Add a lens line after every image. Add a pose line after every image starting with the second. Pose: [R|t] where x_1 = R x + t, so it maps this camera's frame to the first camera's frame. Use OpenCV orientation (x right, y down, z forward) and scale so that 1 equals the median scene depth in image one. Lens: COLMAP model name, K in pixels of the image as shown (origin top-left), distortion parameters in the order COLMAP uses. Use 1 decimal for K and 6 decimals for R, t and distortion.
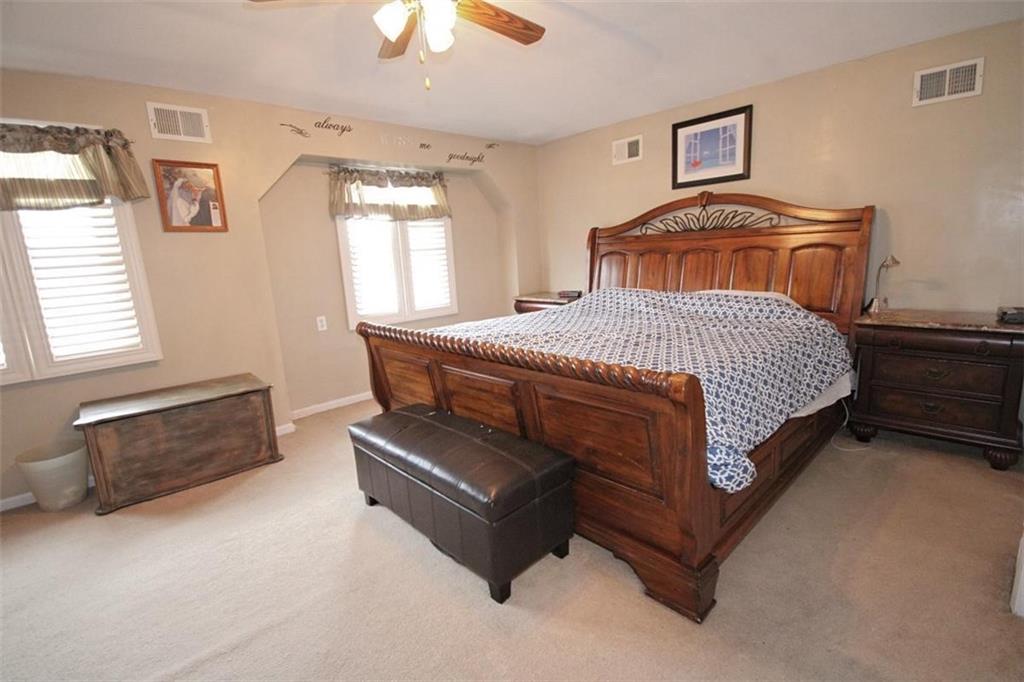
lens RADIAL K [[477.8, 0, 511.4], [0, 477.8, 339.9], [0, 0, 1]] dist [0.000474, -0.001266]
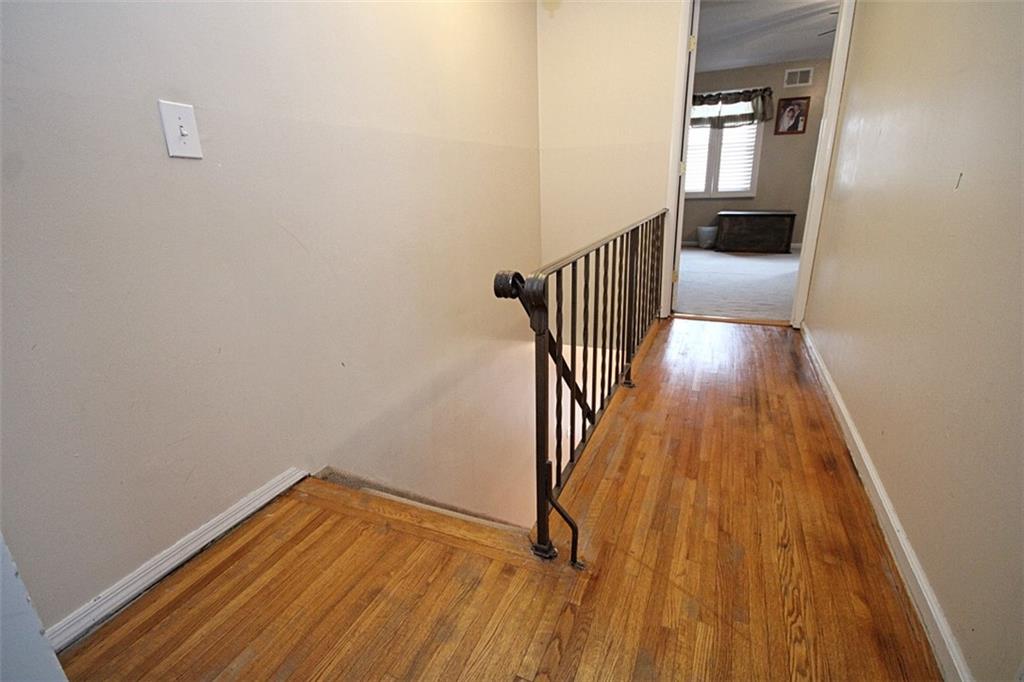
lens RADIAL K [[477.8, 0, 515.3], [0, 477.8, 340.3], [0, 0, 1]] dist [0.000474, -0.001266]
pose [[0.385392, 0.317289, -0.866488, 0.447932], [-0.167174, 0.947493, 0.272596, 0.118180], [0.907483, 0.039798, 0.418199, -0.419932]]
